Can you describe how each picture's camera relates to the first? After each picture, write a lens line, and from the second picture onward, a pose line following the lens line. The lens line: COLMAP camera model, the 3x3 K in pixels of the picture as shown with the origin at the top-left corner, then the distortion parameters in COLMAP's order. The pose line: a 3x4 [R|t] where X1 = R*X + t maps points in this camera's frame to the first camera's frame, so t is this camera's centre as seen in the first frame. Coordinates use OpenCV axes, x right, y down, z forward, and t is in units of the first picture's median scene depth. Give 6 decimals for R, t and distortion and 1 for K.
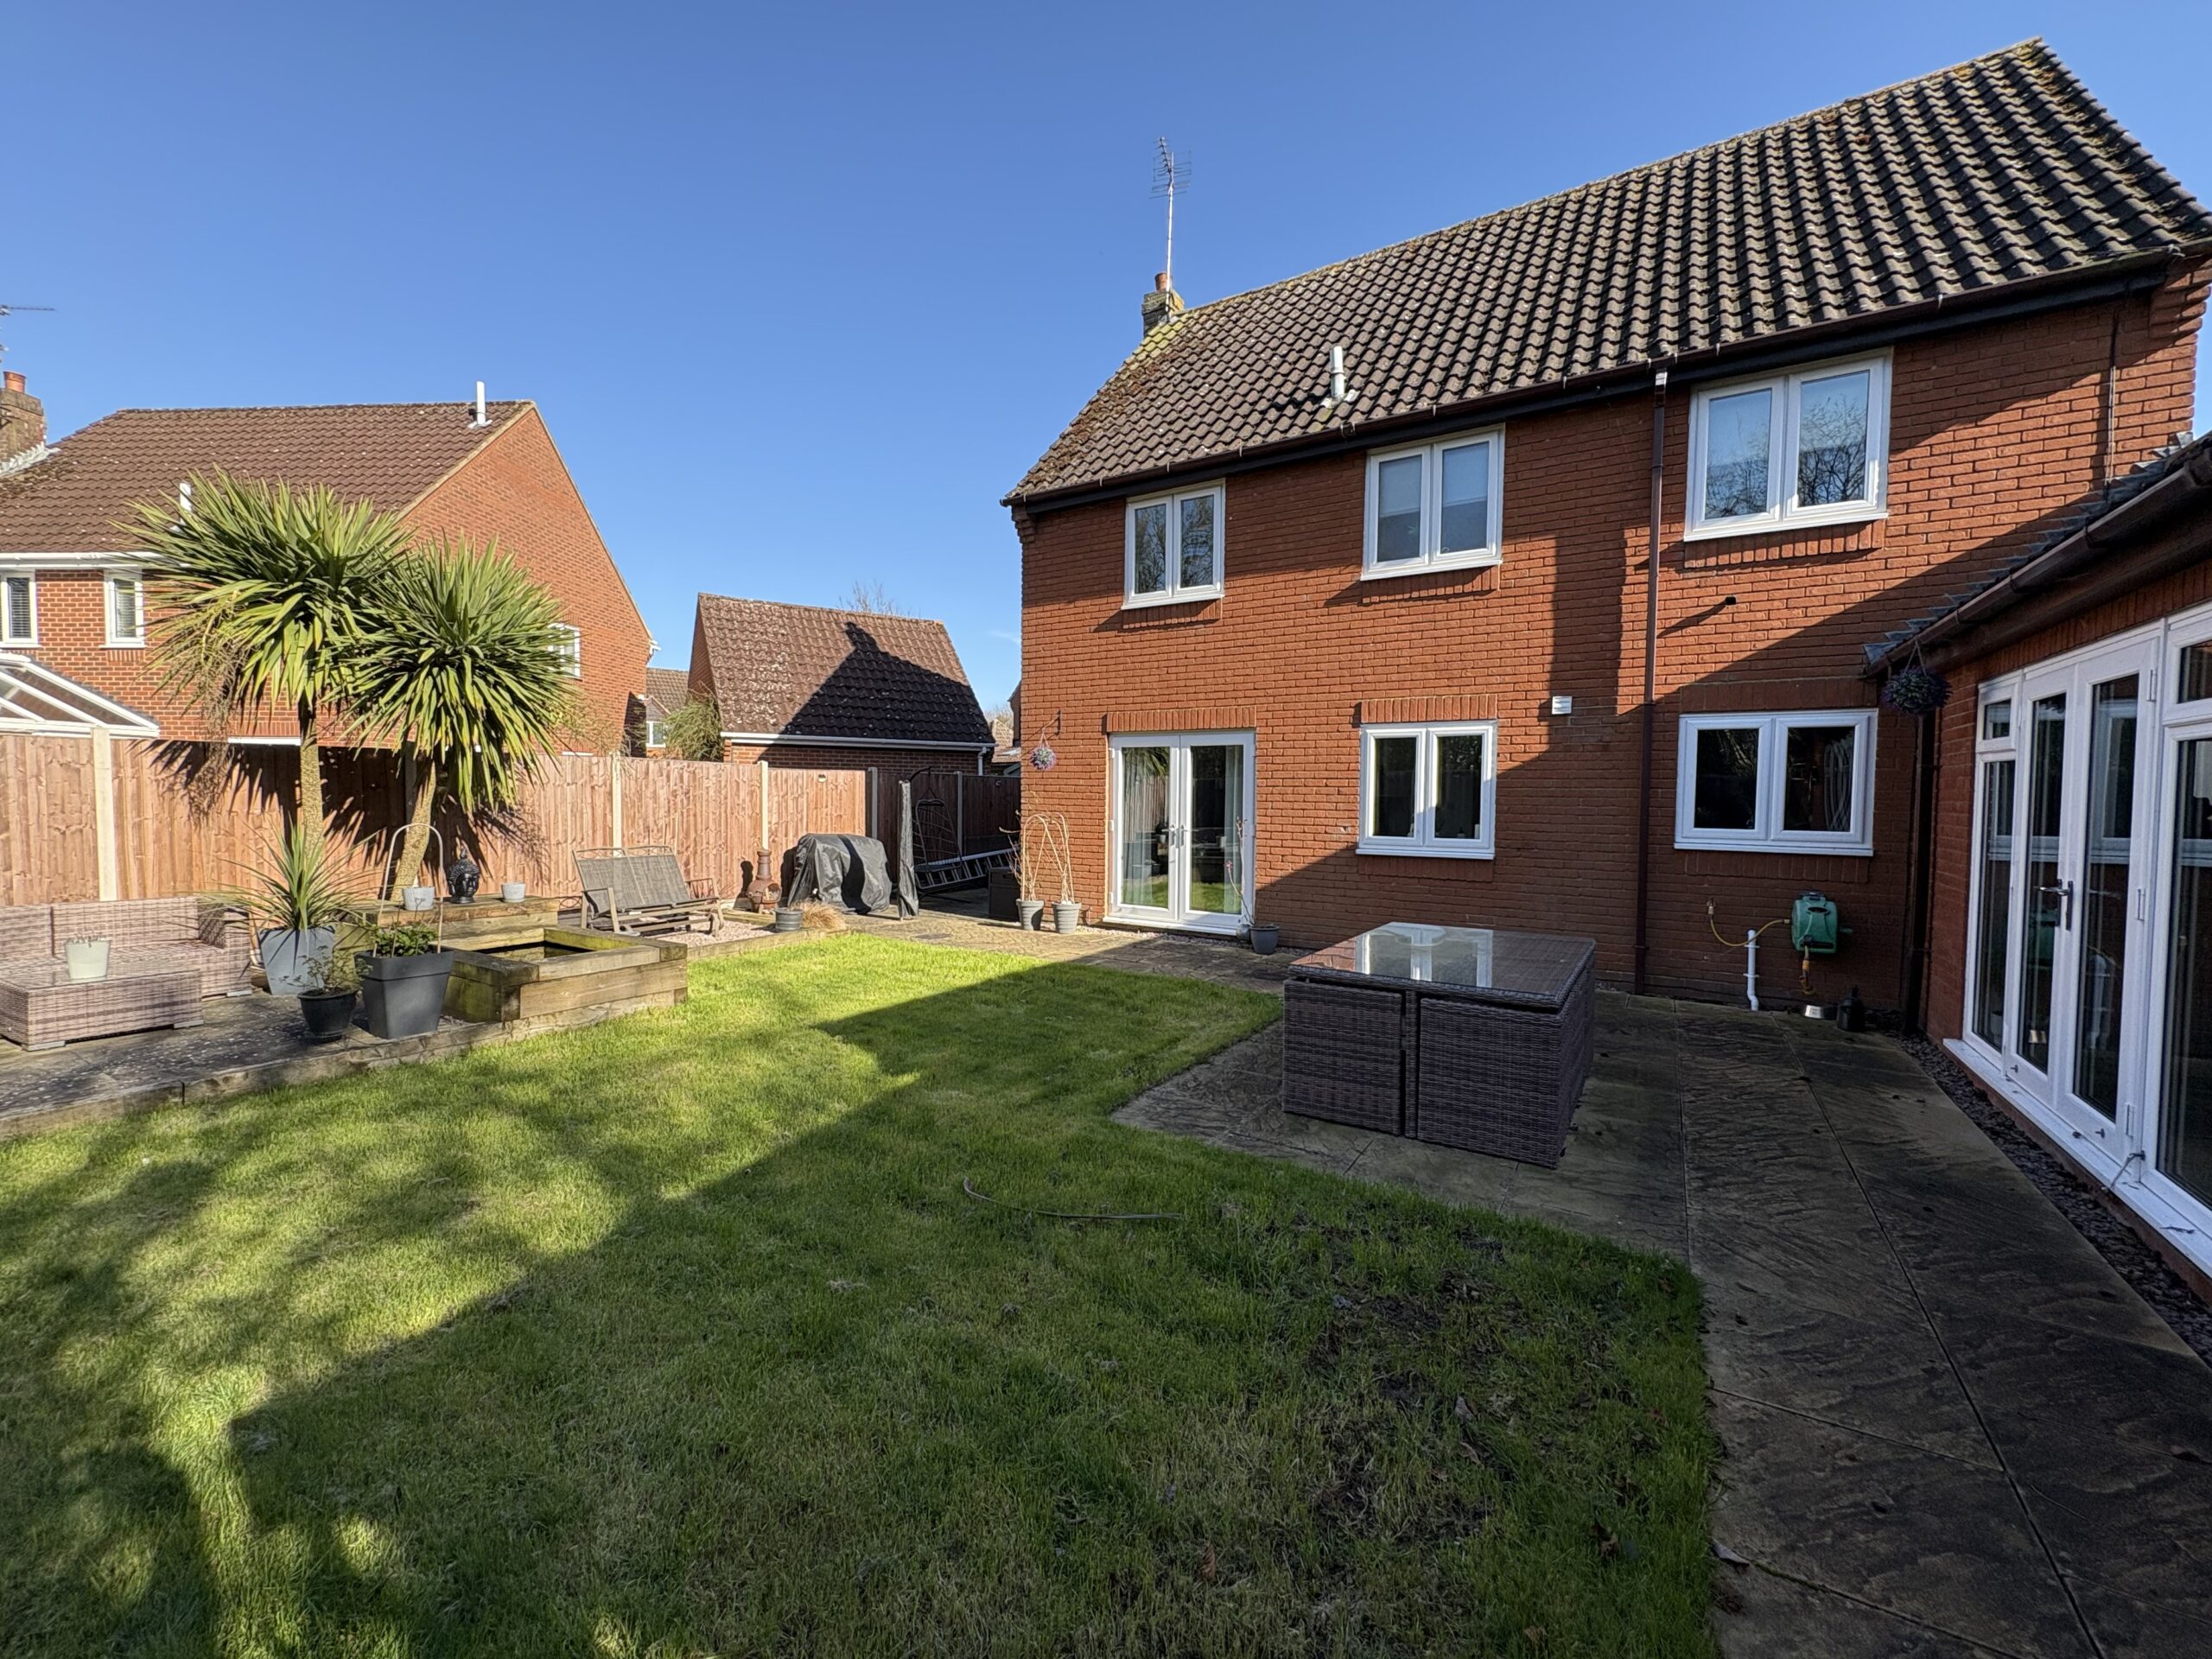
lens RADIAL K [[886.7, 0, 1106.1], [0, 886.7, 827.8], [0, 0, 1]] dist [-0.001845, -0.000220]
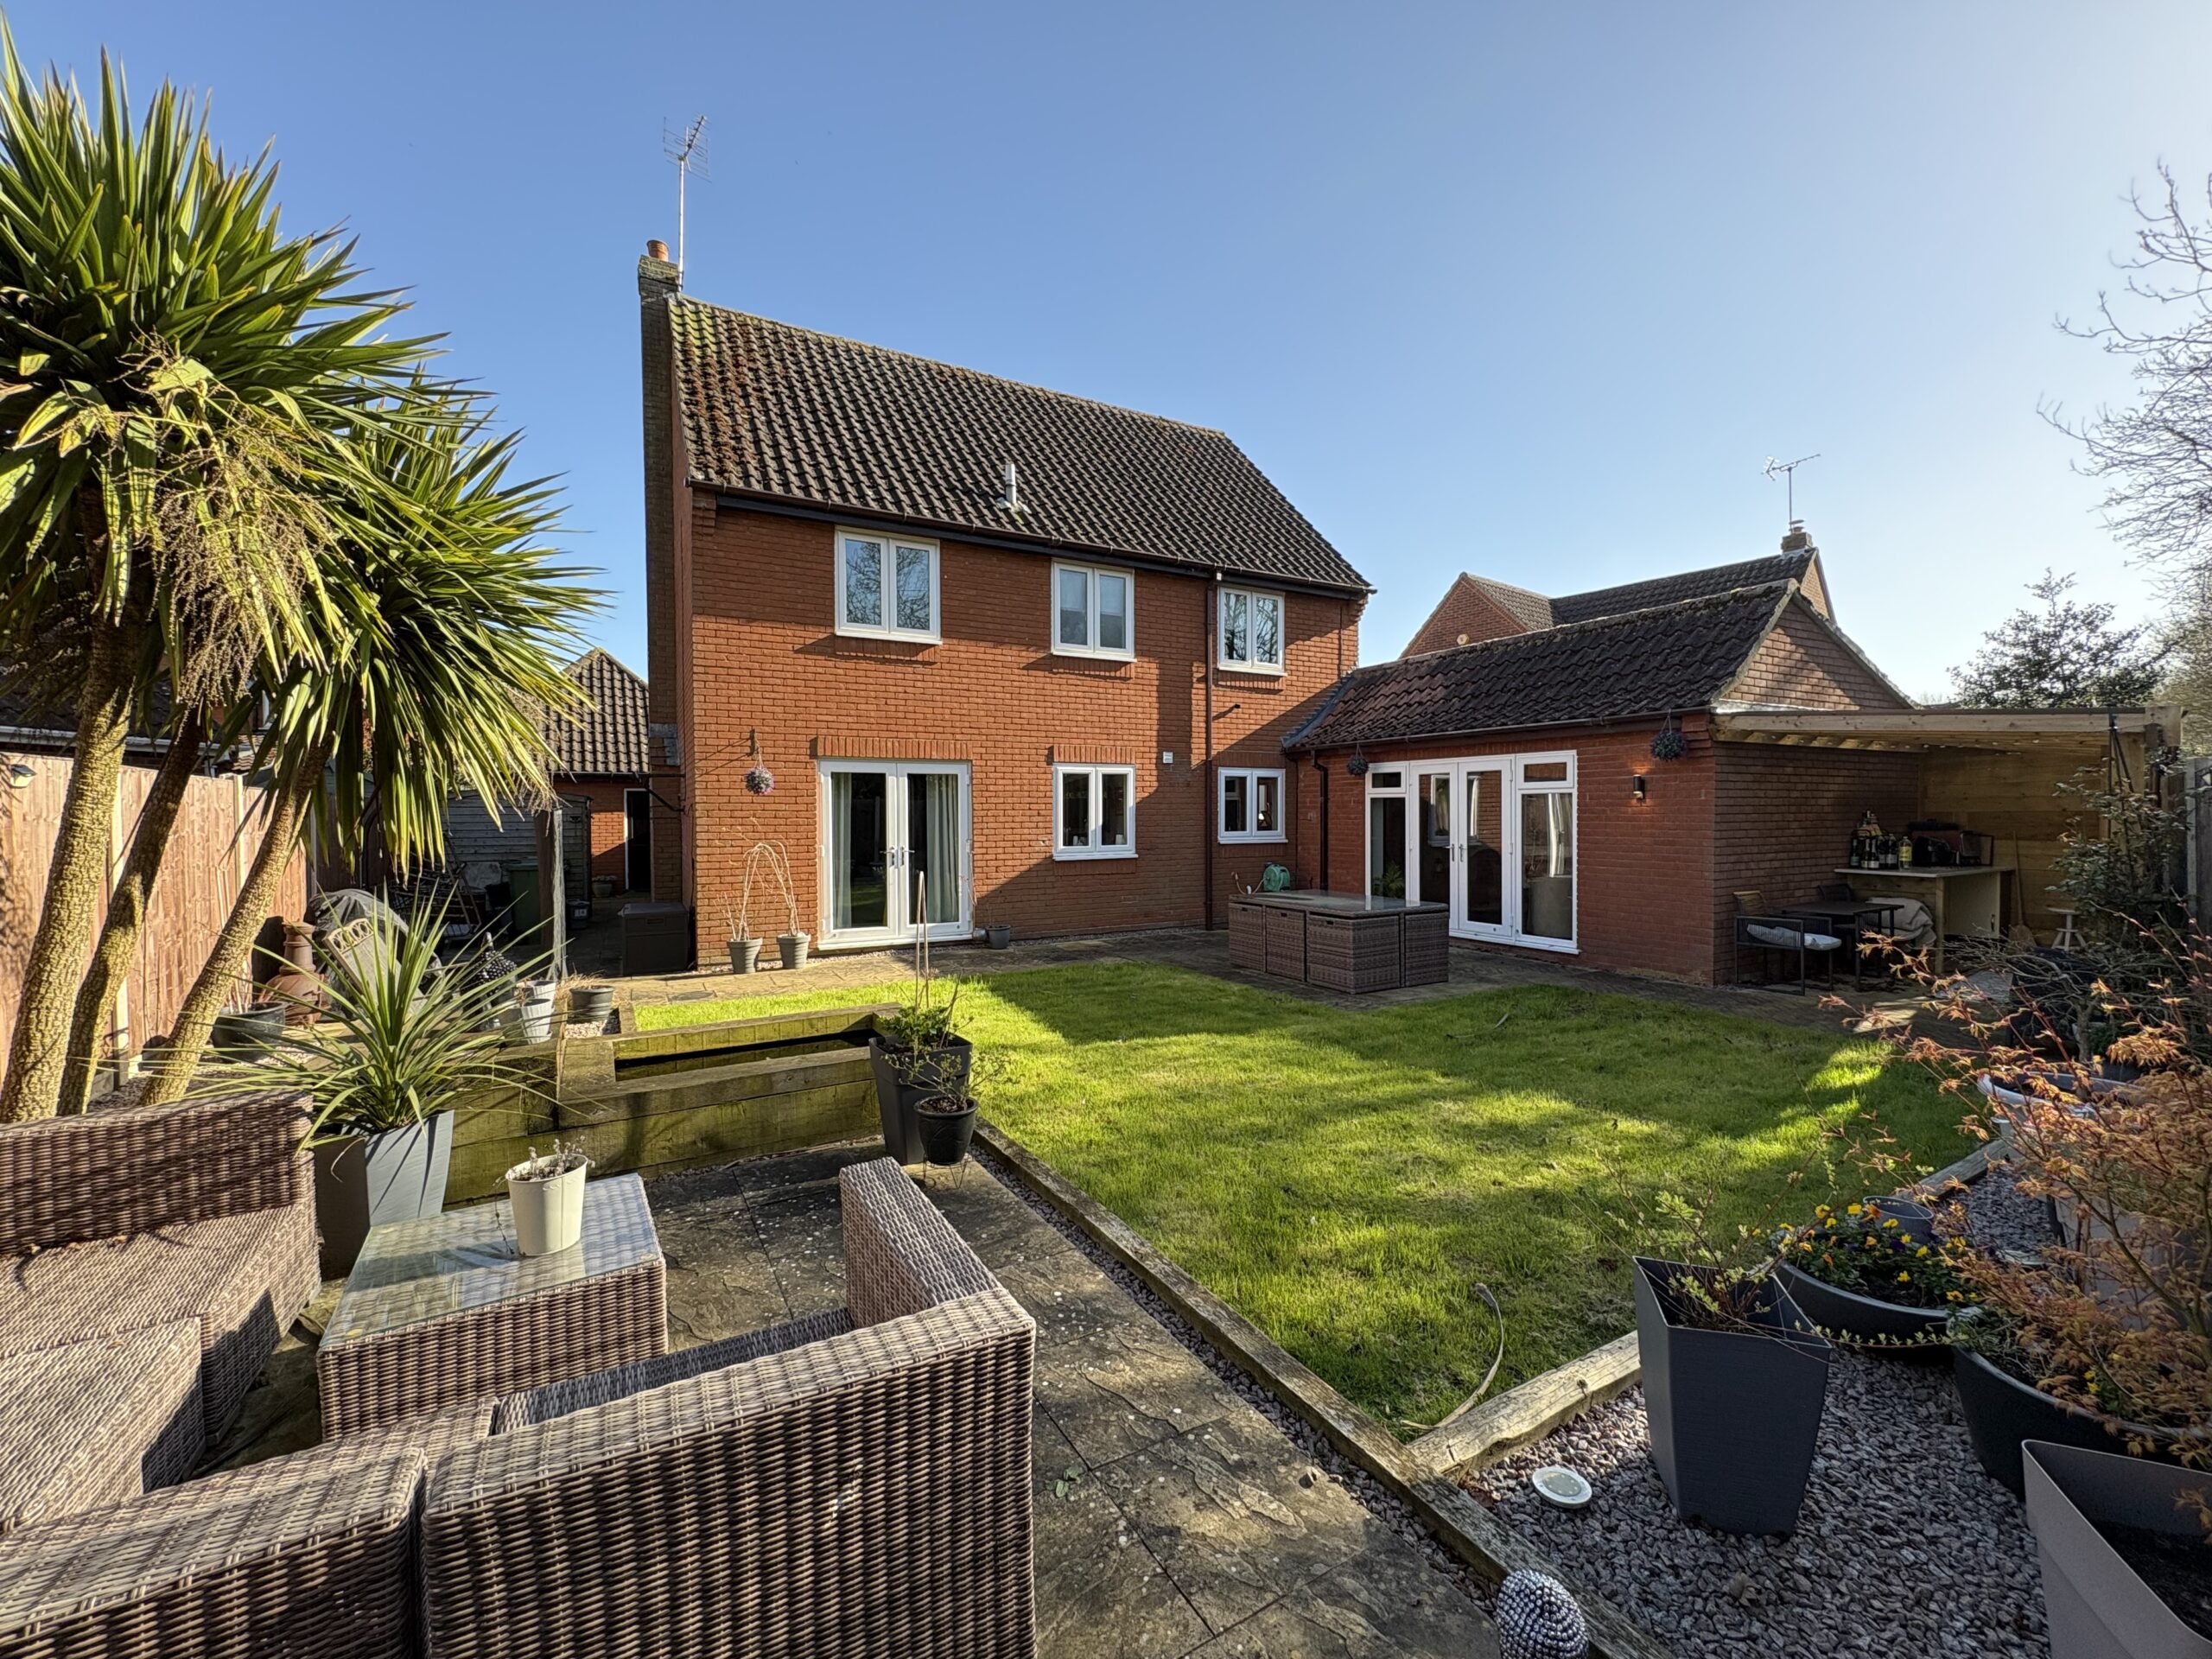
lens RADIAL K [[886.7, 0, 1102.8], [0, 886.7, 828.0], [0, 0, 1]] dist [-0.001845, -0.000220]
pose [[0.480214, -0.028590, 0.876686, -0.910078], [0.043330, 0.999022, 0.008845, -0.030421], [-0.876081, 0.033739, 0.480983, 0.328388]]
